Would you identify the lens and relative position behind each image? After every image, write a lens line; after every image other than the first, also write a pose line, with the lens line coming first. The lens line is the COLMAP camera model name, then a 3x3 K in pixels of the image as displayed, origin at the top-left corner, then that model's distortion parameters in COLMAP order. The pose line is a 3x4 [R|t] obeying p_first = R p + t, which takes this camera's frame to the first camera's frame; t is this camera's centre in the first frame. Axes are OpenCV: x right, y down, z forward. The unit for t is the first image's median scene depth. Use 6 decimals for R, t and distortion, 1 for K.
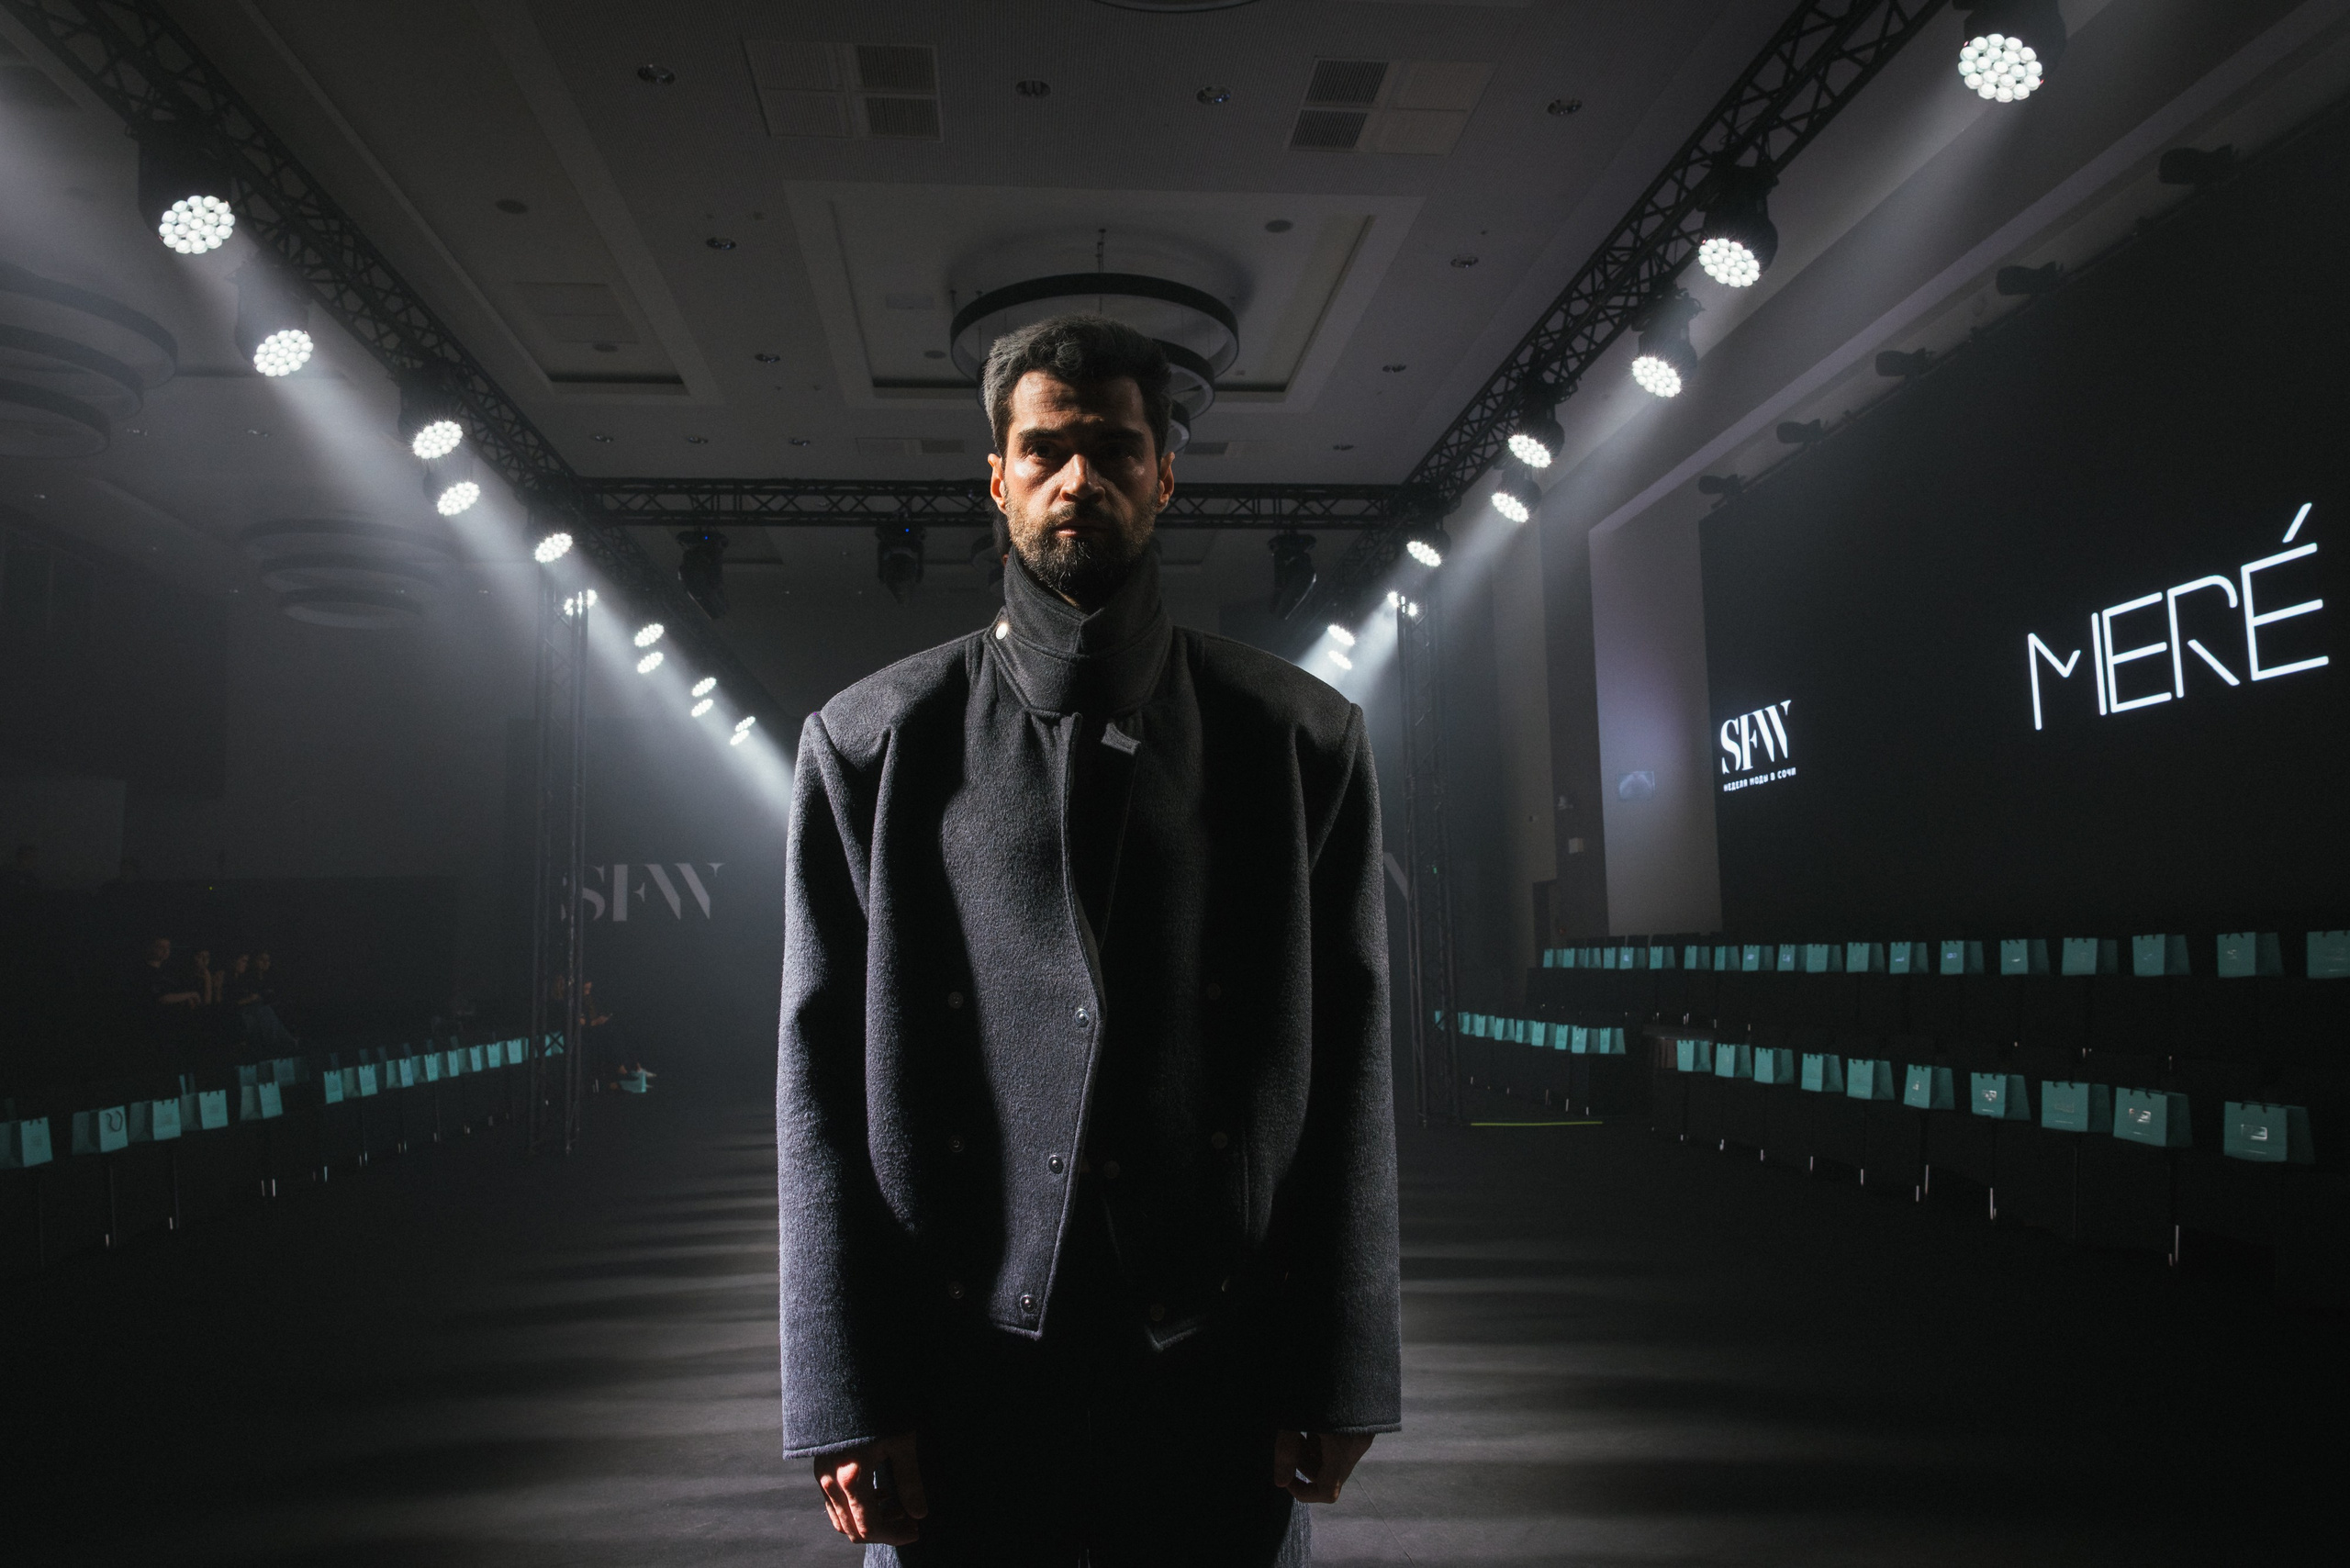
lens RADIAL K [[1576.8, 0, 1153.3], [0, 1576.8, 815.4], [0, 0, 1]] dist [0.005695, 0.001258]
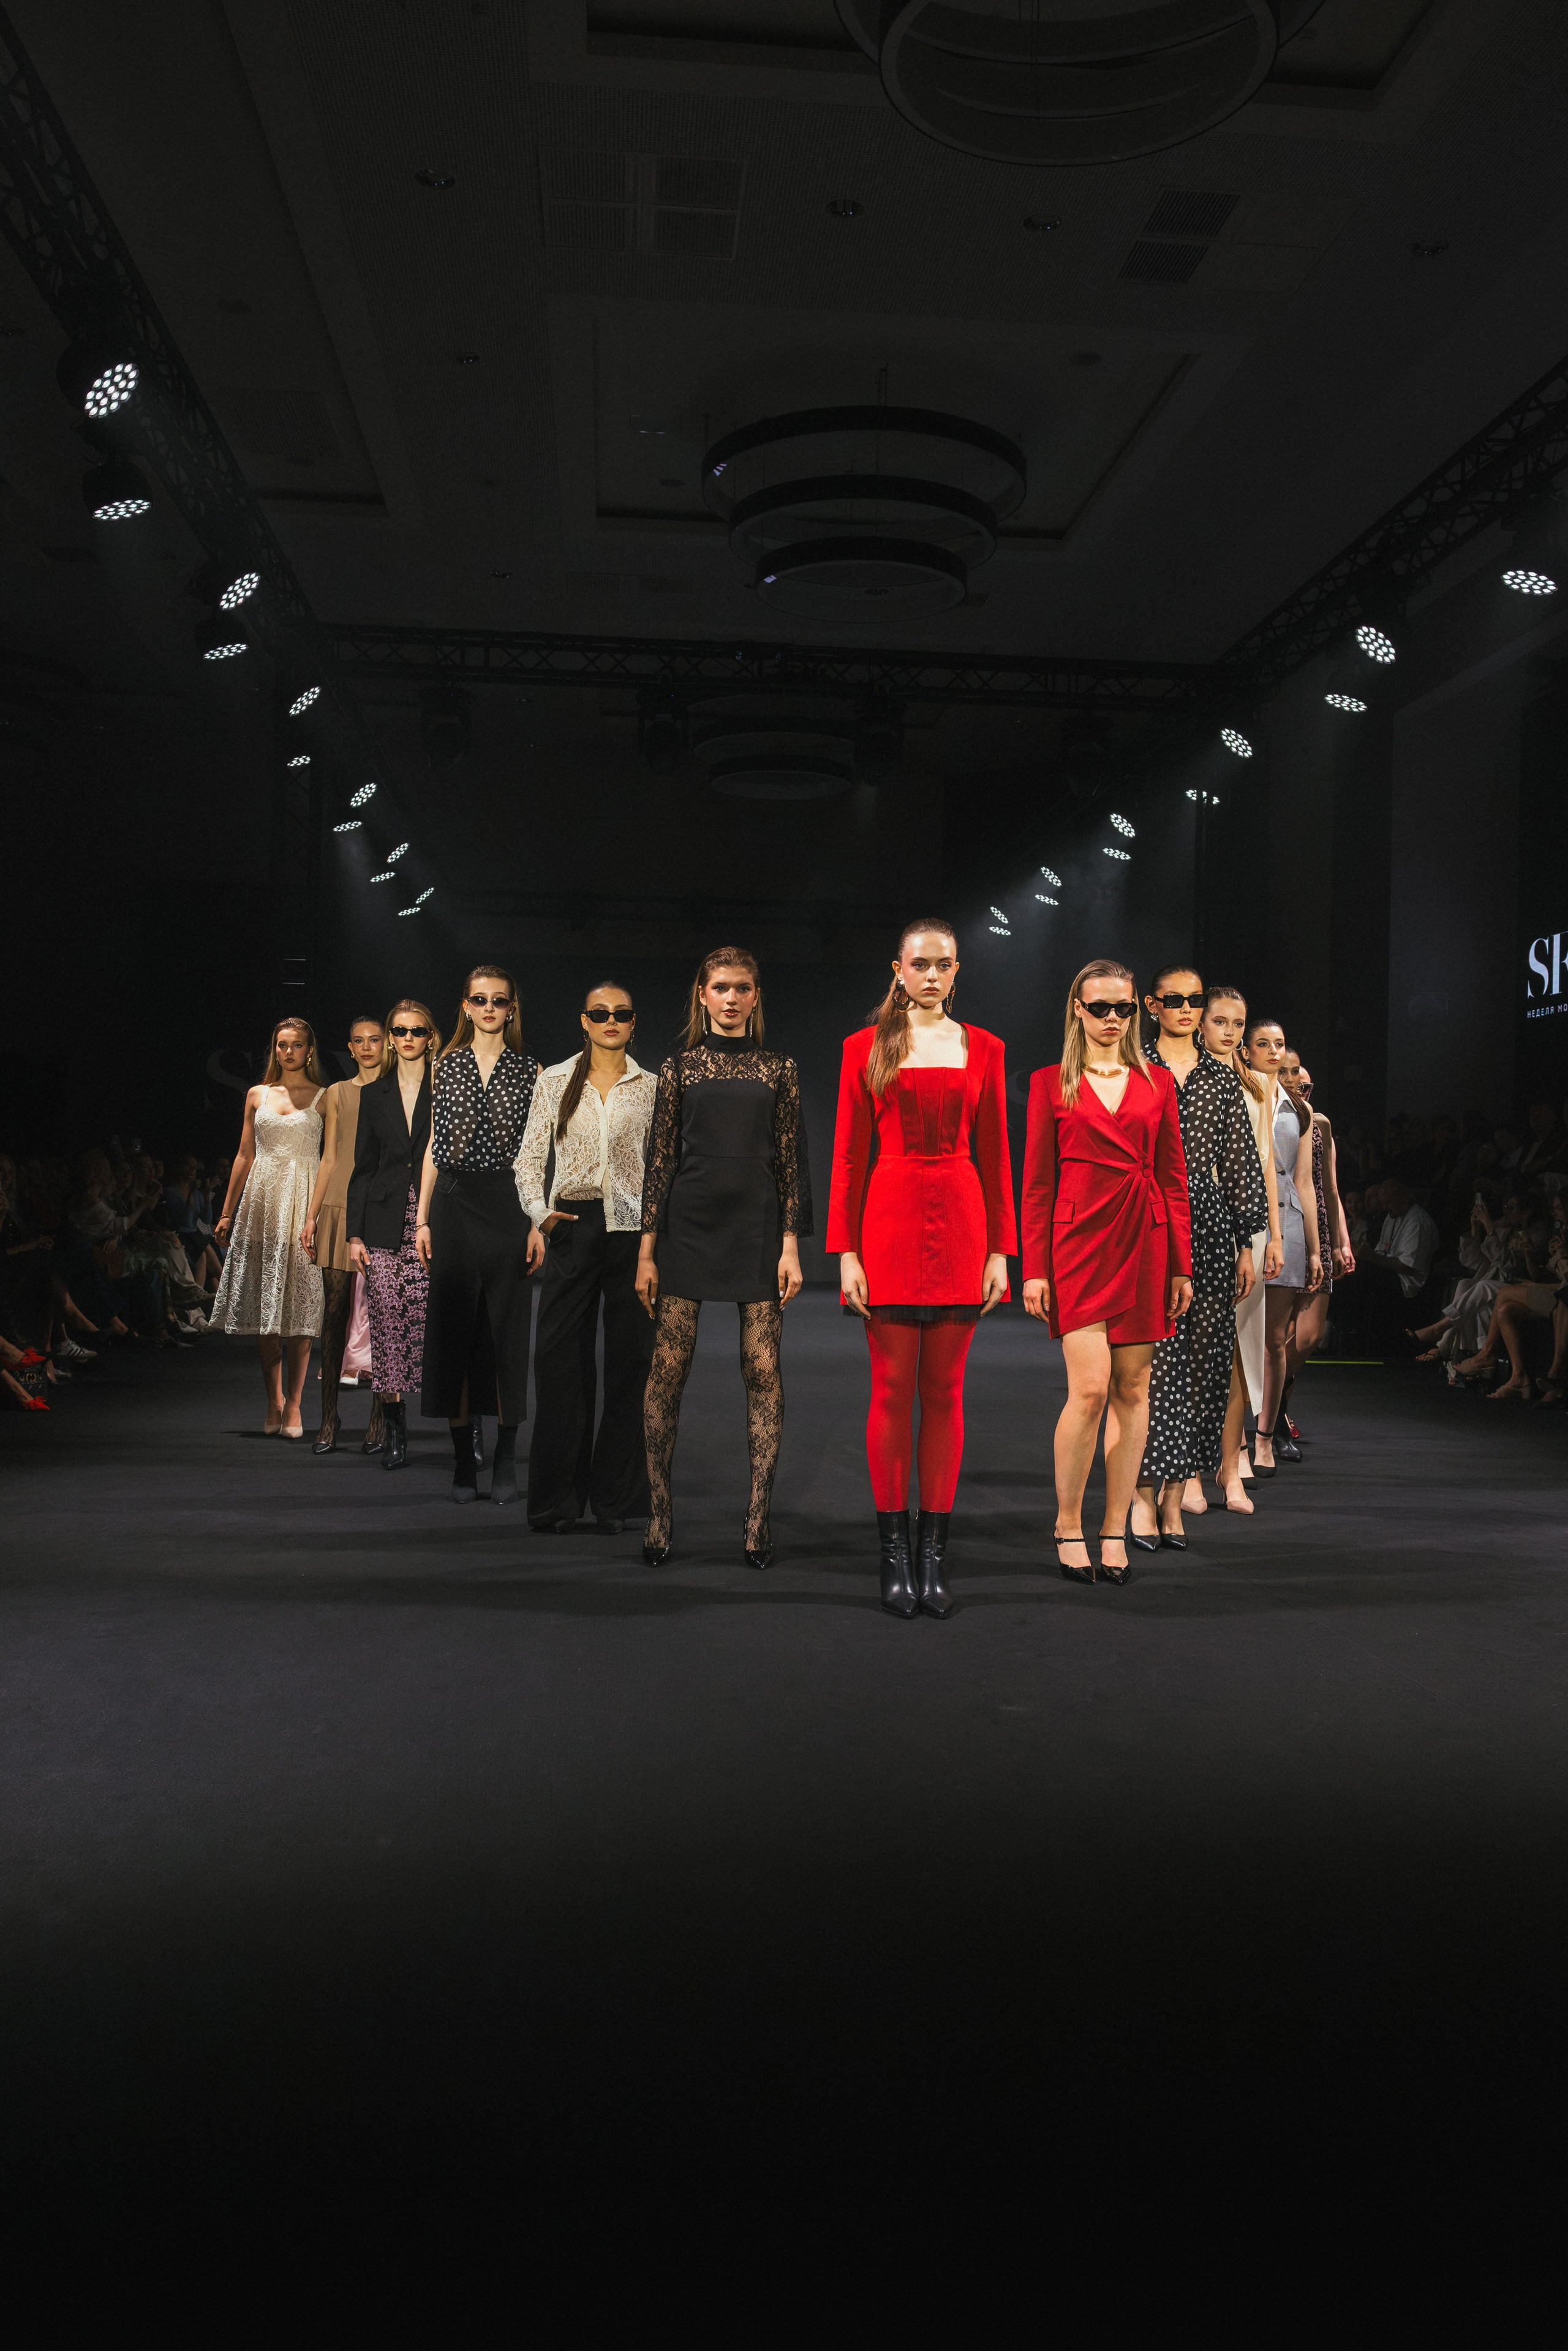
lens RADIAL K [[1920.8, 0, 776.0], [0, 1920.8, 1206.5], [0, 0, 1]] dist [0.001434, -0.003869]
pose [[0.999069, 0.042745, -0.005824, -0.075191], [-0.041969, 0.994291, 0.098106, 0.002173], [0.009984, -0.097771, 0.995159, -0.135829]]
